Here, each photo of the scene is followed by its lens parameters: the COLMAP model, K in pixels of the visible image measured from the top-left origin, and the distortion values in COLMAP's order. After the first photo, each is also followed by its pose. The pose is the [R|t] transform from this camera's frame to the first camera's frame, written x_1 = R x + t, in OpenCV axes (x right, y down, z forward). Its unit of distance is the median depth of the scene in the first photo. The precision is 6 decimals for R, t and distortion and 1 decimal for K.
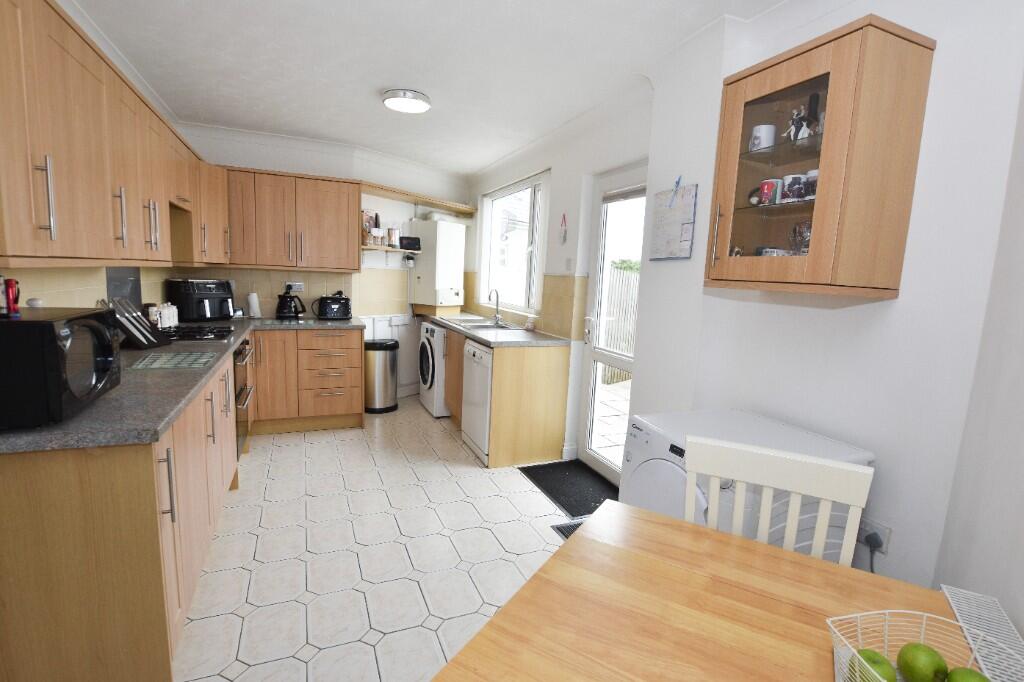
lens RADIAL K [[464.2, 0, 505.2], [0, 464.2, 343.7], [0, 0, 1]] dist [-0.026715, -0.000364]
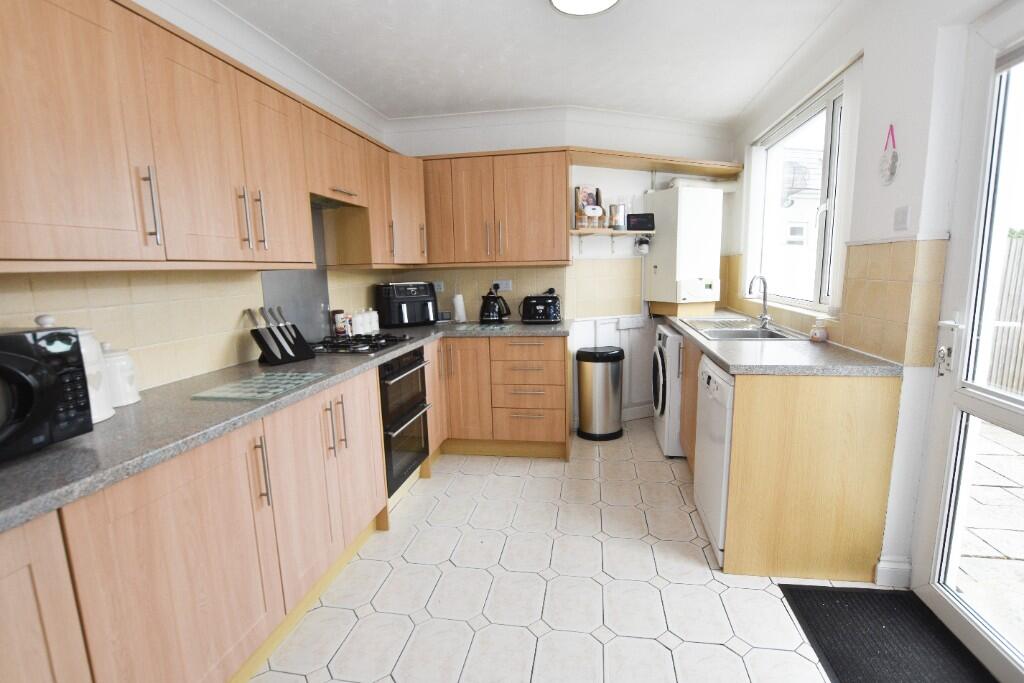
lens RADIAL K [[464.2, 0, 518.1], [0, 464.2, 345.6], [0, 0, 1]] dist [-0.026715, -0.000364]
pose [[0.844857, 0.021944, -0.534543, 0.044152], [-0.015279, 0.999741, 0.016892, -0.028351], [0.534775, -0.006104, 0.844973, 0.303816]]
